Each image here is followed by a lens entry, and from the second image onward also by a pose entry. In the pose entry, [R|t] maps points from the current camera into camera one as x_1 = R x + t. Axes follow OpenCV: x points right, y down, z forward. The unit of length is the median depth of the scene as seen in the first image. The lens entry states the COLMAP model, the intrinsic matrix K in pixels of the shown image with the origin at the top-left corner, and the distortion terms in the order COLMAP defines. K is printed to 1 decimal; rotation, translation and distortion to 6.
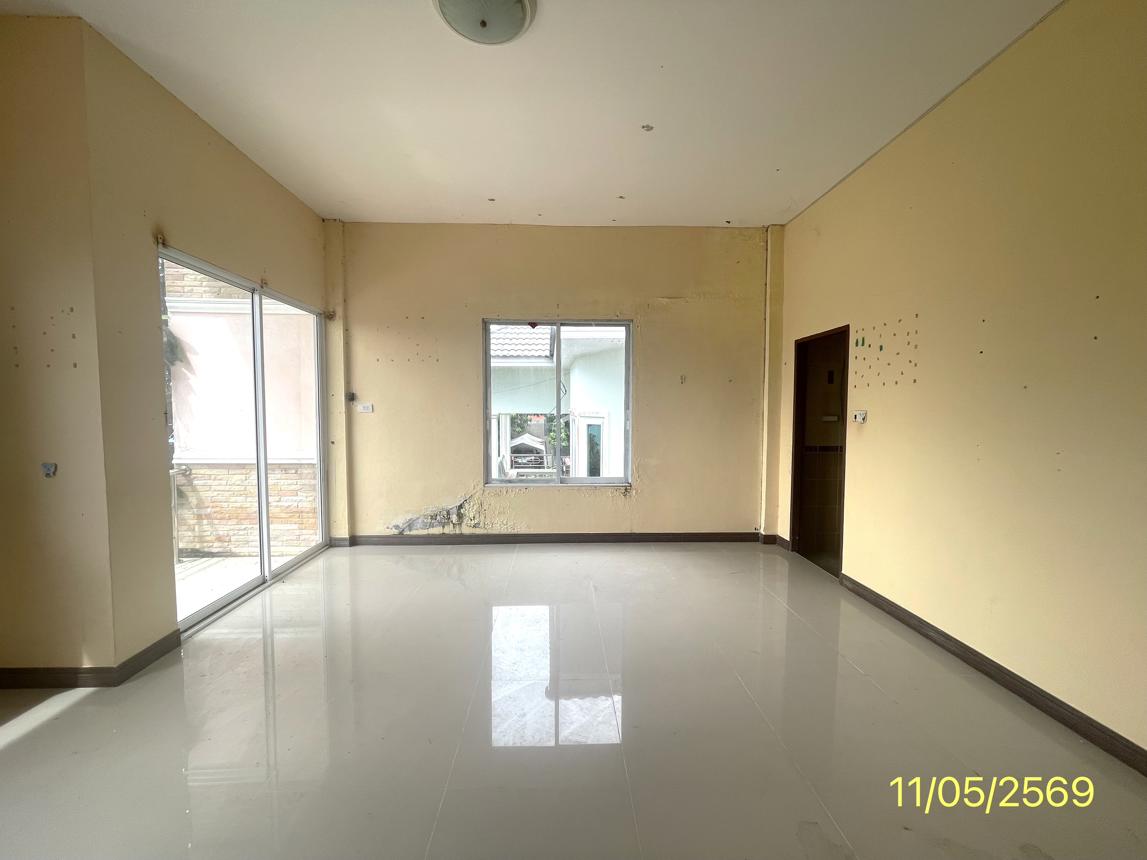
lens RADIAL K [[459.7, 0, 573.2], [0, 459.7, 431.5], [0, 0, 1]] dist [0.002939, -0.000210]
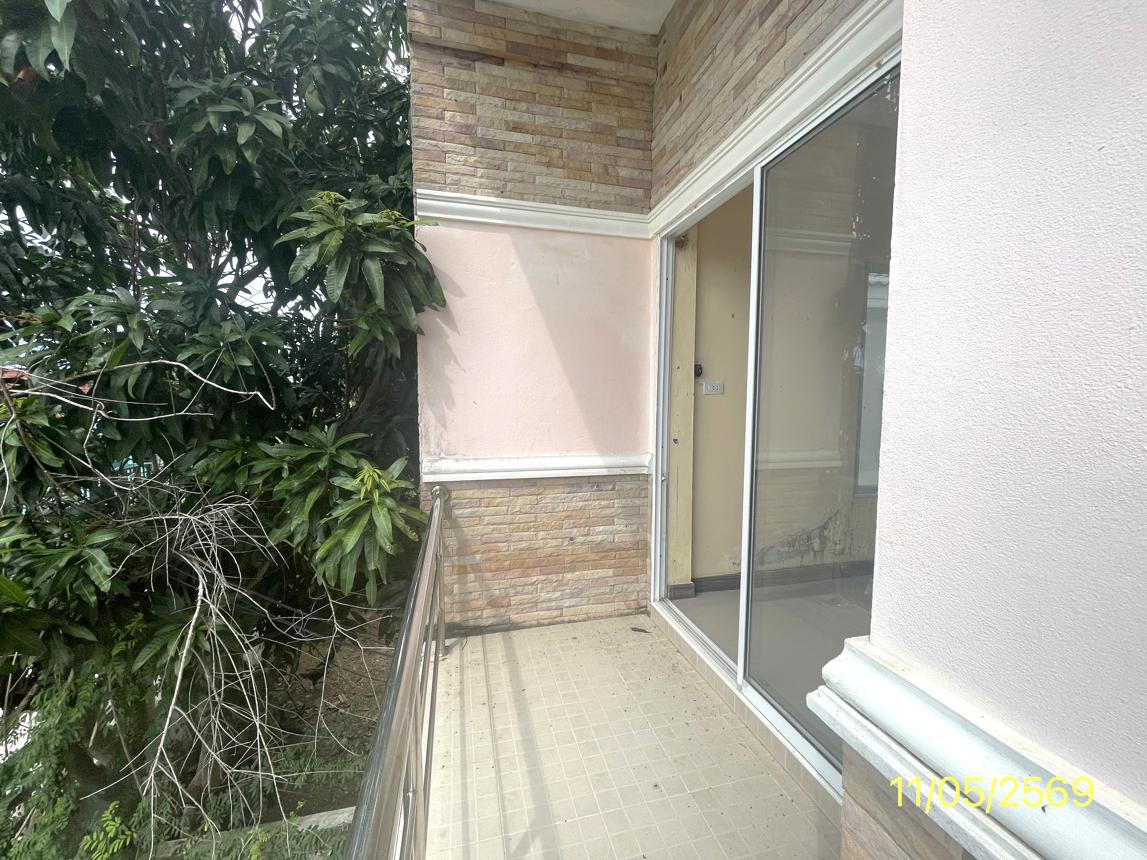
lens RADIAL K [[459.7, 0, 573.6], [0, 459.7, 428.6], [0, 0, 1]] dist [0.002939, -0.000210]
pose [[0.979171, -0.013124, 0.202612, -0.785369], [0.008917, 0.999726, 0.021665, -0.008409], [-0.202841, -0.019407, 0.979019, 0.390576]]
